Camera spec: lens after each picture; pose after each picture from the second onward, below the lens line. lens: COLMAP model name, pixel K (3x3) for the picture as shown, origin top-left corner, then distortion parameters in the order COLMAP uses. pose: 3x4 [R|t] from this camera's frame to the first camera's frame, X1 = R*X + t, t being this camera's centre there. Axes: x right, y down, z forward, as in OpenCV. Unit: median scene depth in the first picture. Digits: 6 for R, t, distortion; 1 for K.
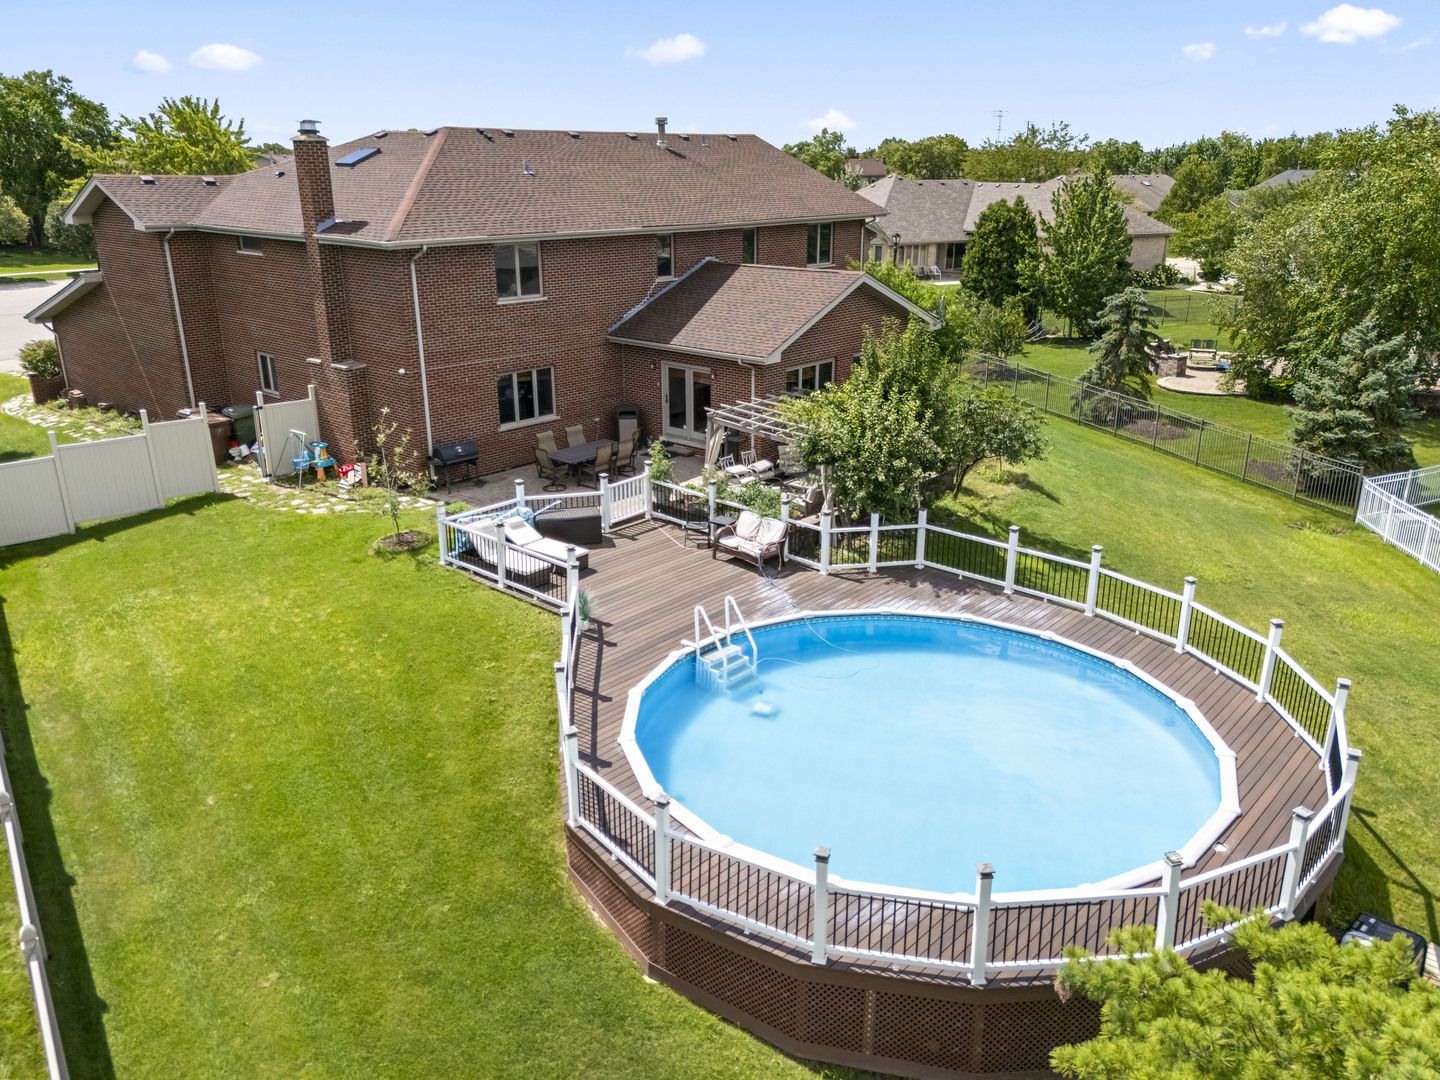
lens RADIAL K [[1111.5, 0, 720.0], [0, 1111.5, 540.0], [0, 0, 1]] dist [0.060129, -0.052822]
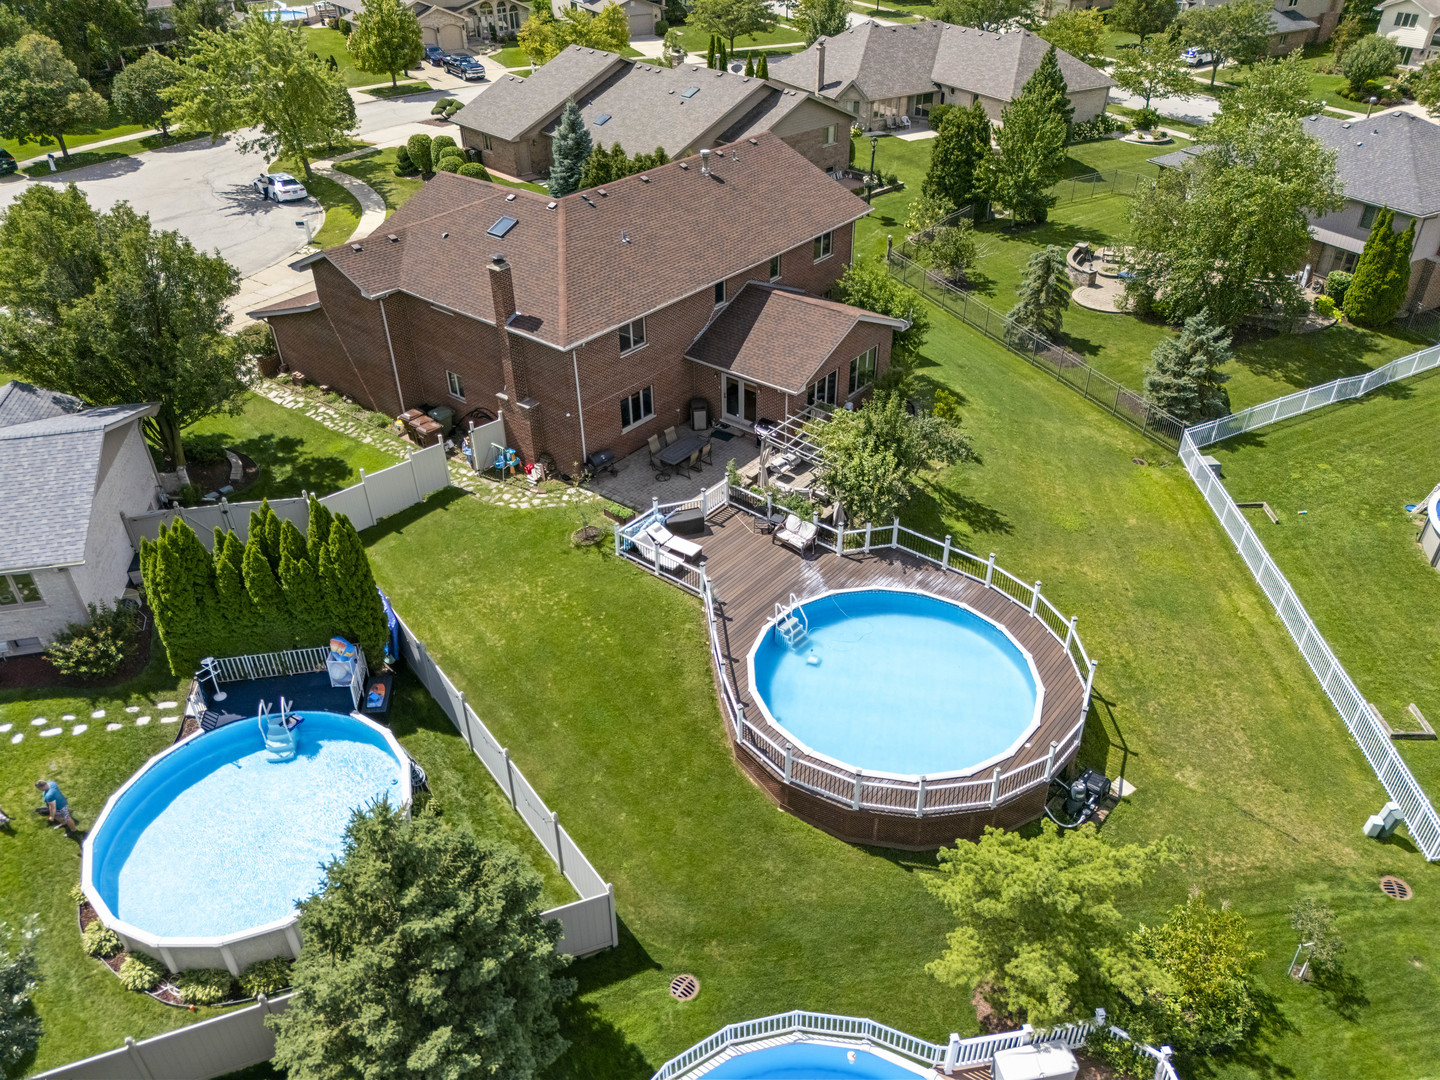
lens RADIAL K [[1062.6, 0, 720.0], [0, 1062.6, 540.0], [0, 0, 1]] dist [0.077897, -0.091331]
pose [[0.999269, -0.028712, 0.025259, -0.130117], [0.021201, 0.965664, 0.258926, -0.417896], [-0.031826, -0.258201, 0.965567, -0.574979]]
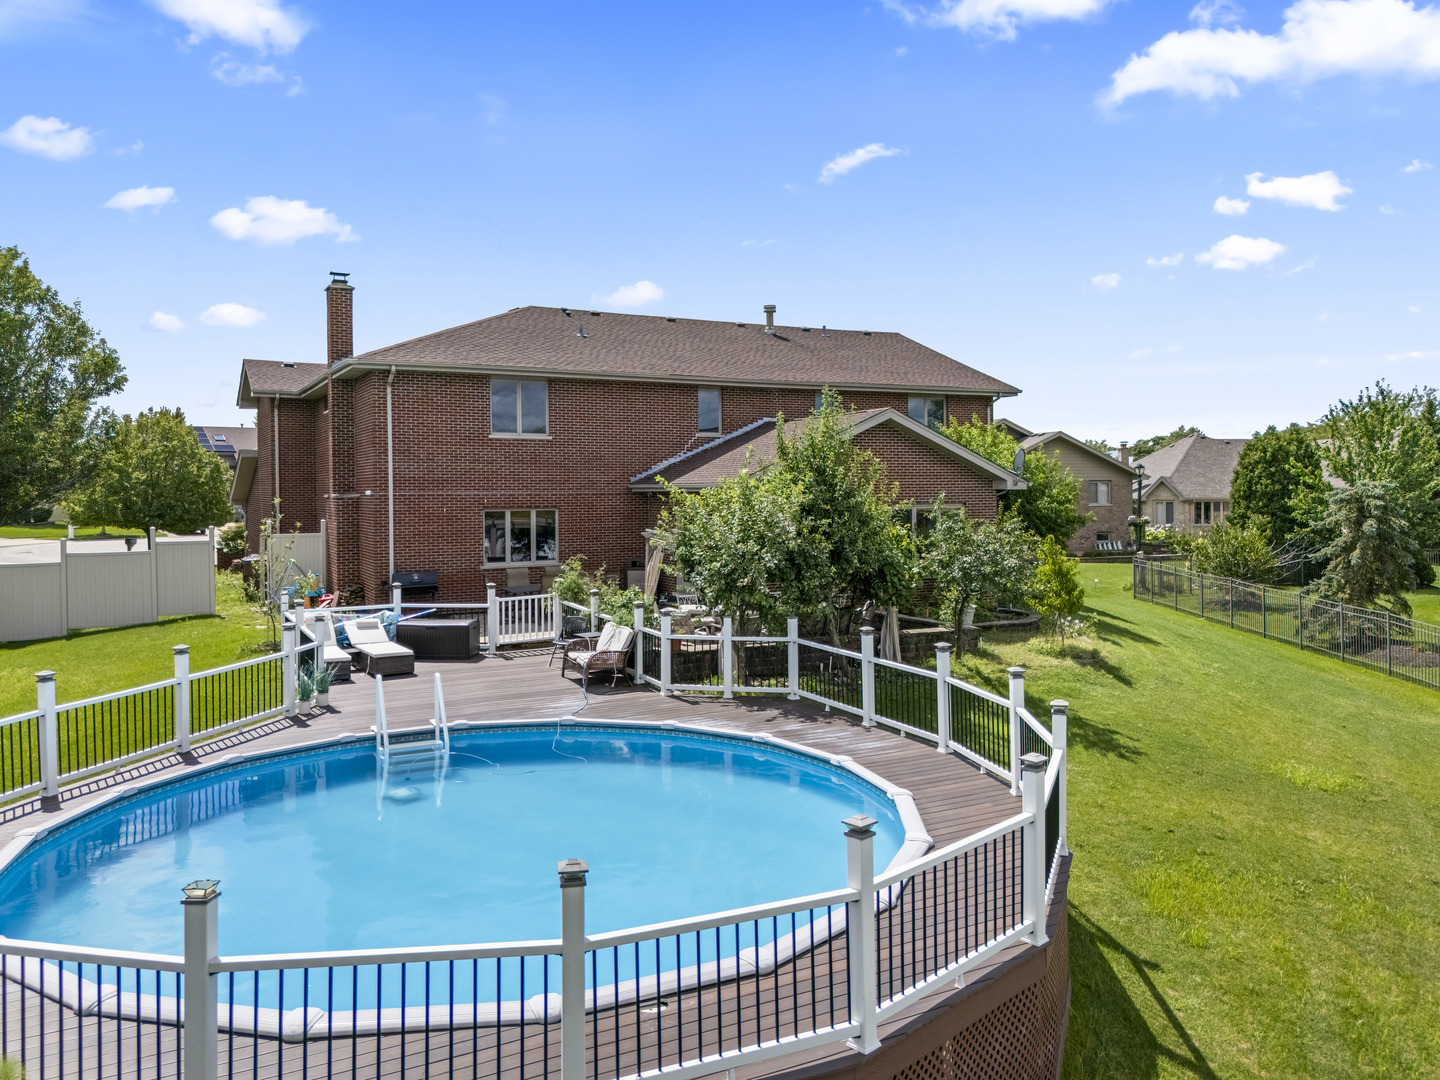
lens RADIAL K [[1062.6, 0, 720.0], [0, 1062.6, 540.0], [0, 0, 1]] dist [0.077897, -0.091331]
pose [[0.934617, 0.008619, -0.355552, 0.388985], [-0.106013, 0.961013, -0.255374, 0.111126], [0.339489, 0.276369, 0.899092, 0.305795]]
